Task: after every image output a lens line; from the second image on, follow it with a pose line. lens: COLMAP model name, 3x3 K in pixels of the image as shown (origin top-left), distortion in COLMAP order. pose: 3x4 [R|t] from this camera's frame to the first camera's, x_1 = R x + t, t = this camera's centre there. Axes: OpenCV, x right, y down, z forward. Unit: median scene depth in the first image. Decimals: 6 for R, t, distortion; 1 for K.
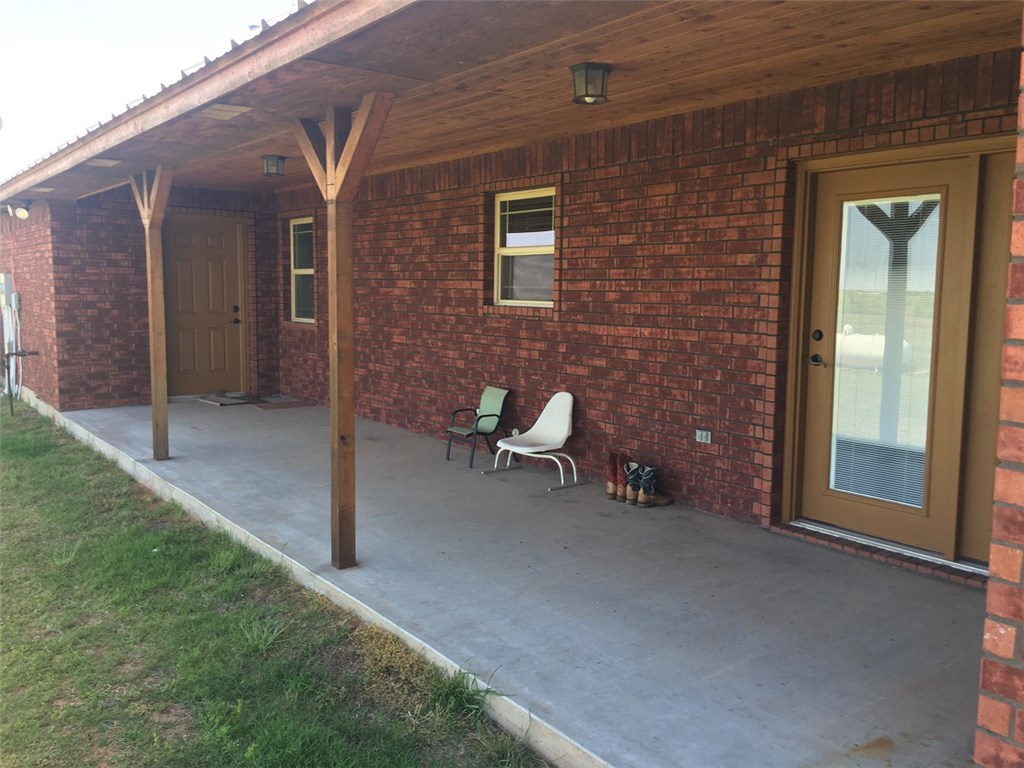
lens RADIAL K [[873.5, 0, 512.0], [0, 873.5, 384.0], [0, 0, 1]] dist [0.119203, -0.181675]
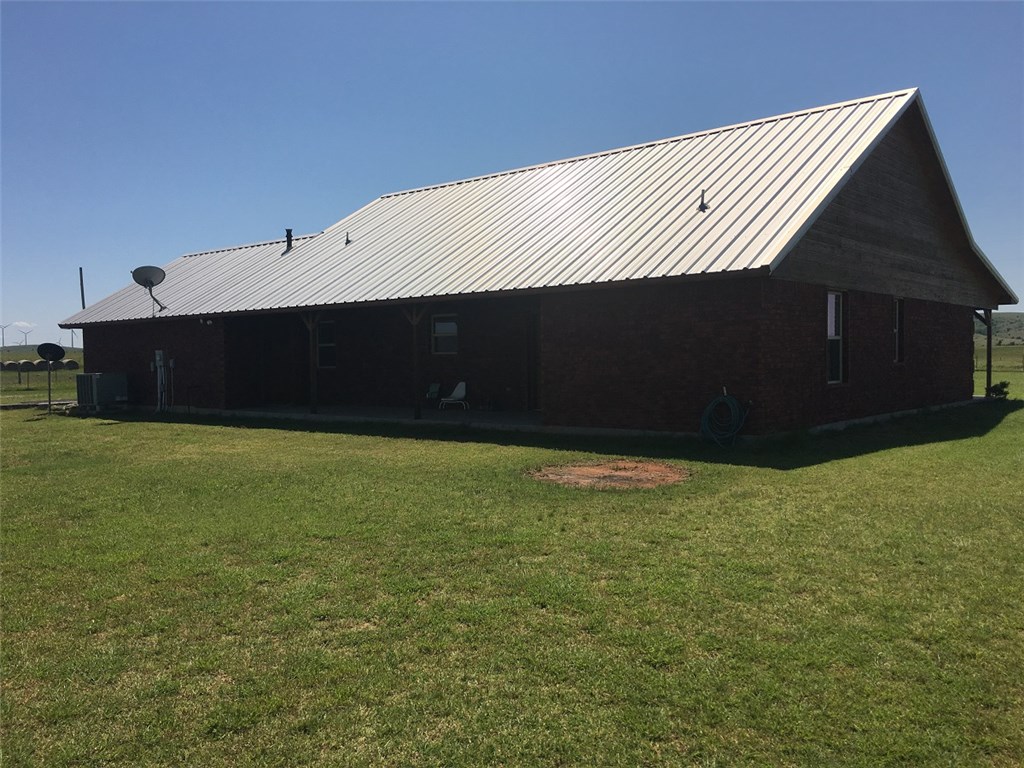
lens RADIAL K [[873.5, 0, 512.0], [0, 873.5, 384.0], [0, 0, 1]] dist [0.119203, -0.181675]
pose [[0.975955, -0.033821, 0.215331, -0.414285], [0.050686, 0.996022, -0.073287, 0.242746], [-0.211996, 0.082440, 0.973787, -1.925337]]
